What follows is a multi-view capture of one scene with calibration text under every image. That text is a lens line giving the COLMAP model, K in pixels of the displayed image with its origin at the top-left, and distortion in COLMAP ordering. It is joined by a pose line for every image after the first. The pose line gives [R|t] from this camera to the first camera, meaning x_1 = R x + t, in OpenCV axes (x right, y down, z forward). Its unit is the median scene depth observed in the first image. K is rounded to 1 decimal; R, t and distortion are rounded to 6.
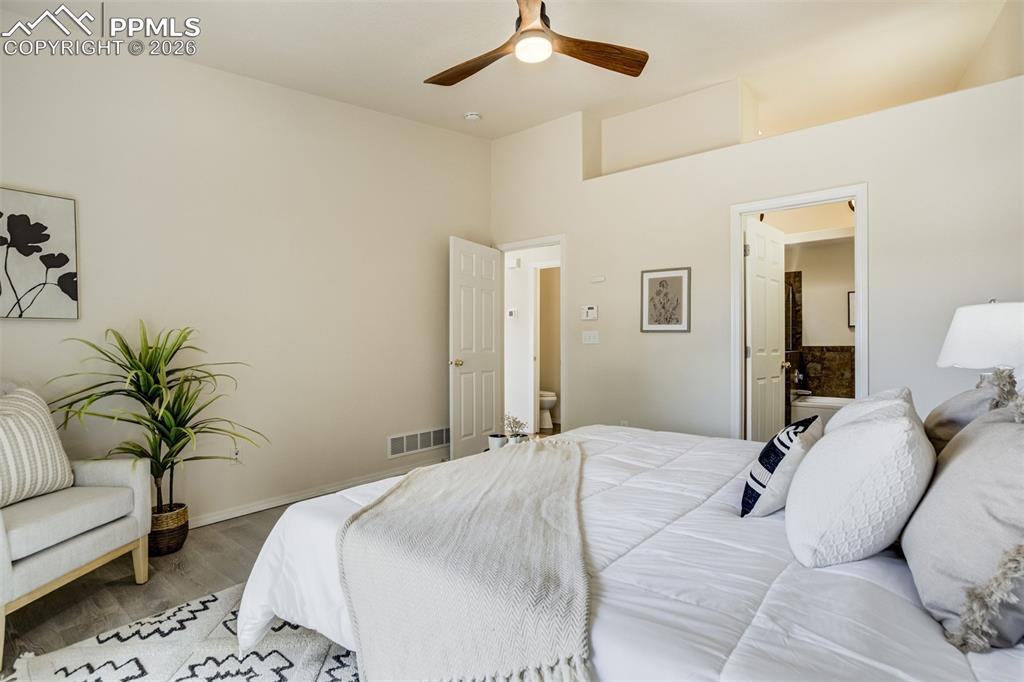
lens RADIAL K [[478.1, 0, 512.7], [0, 478.1, 344.9], [0, 0, 1]] dist [-0.032273, 0.003367]
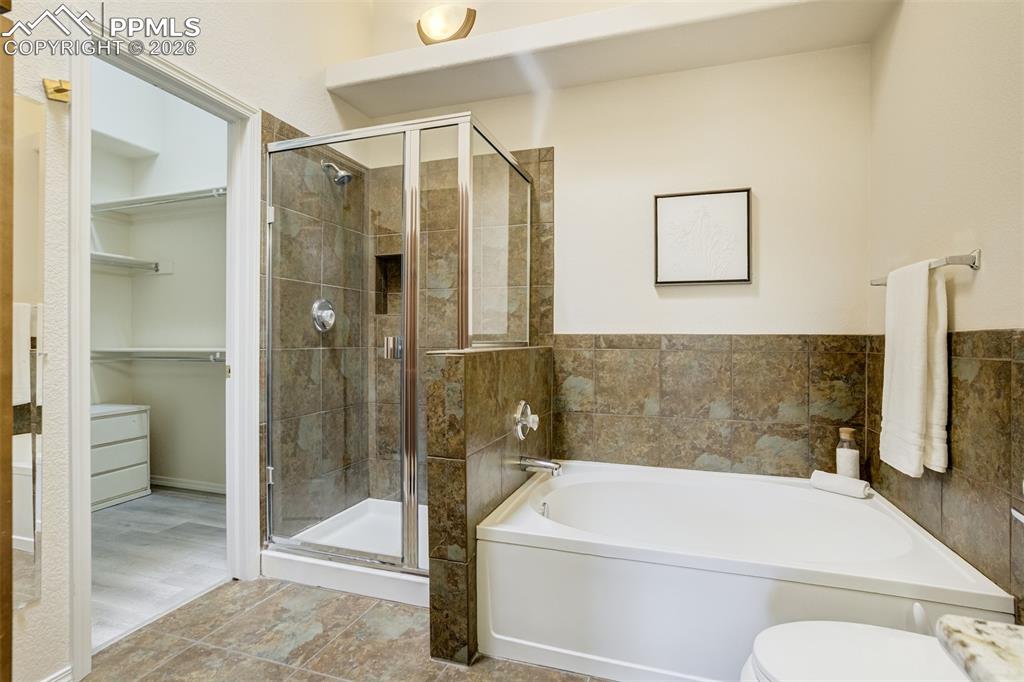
lens RADIAL K [[478.1, 0, 521.7], [0, 478.1, 337.4], [0, 0, 1]] dist [-0.032273, 0.003367]
pose [[0.947995, 0.004490, 0.318252, 0.466949], [-0.006073, 0.999974, 0.003982, 0.003847], [-0.318226, -0.005707, 0.947998, 0.637733]]
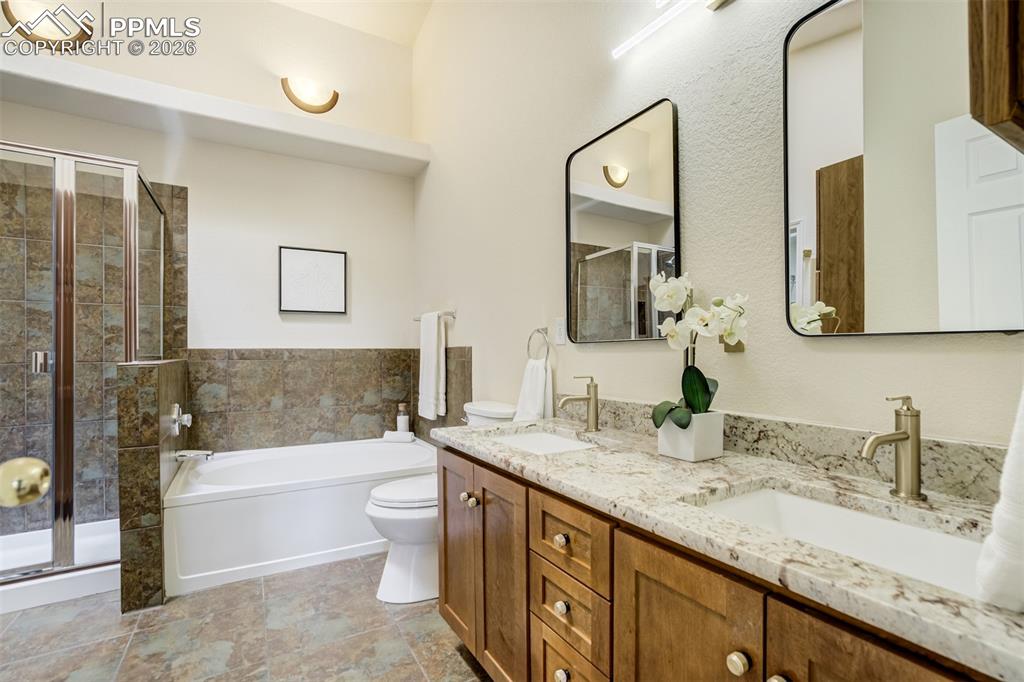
lens RADIAL K [[478.1, 0, 518.3], [0, 478.1, 350.5], [0, 0, 1]] dist [-0.032273, 0.003367]
pose [[0.381076, -0.001055, 0.924543, 0.314236], [-0.001797, 0.999997, 0.001882, 0.002839], [-0.924542, -0.002379, 0.381073, 0.532284]]
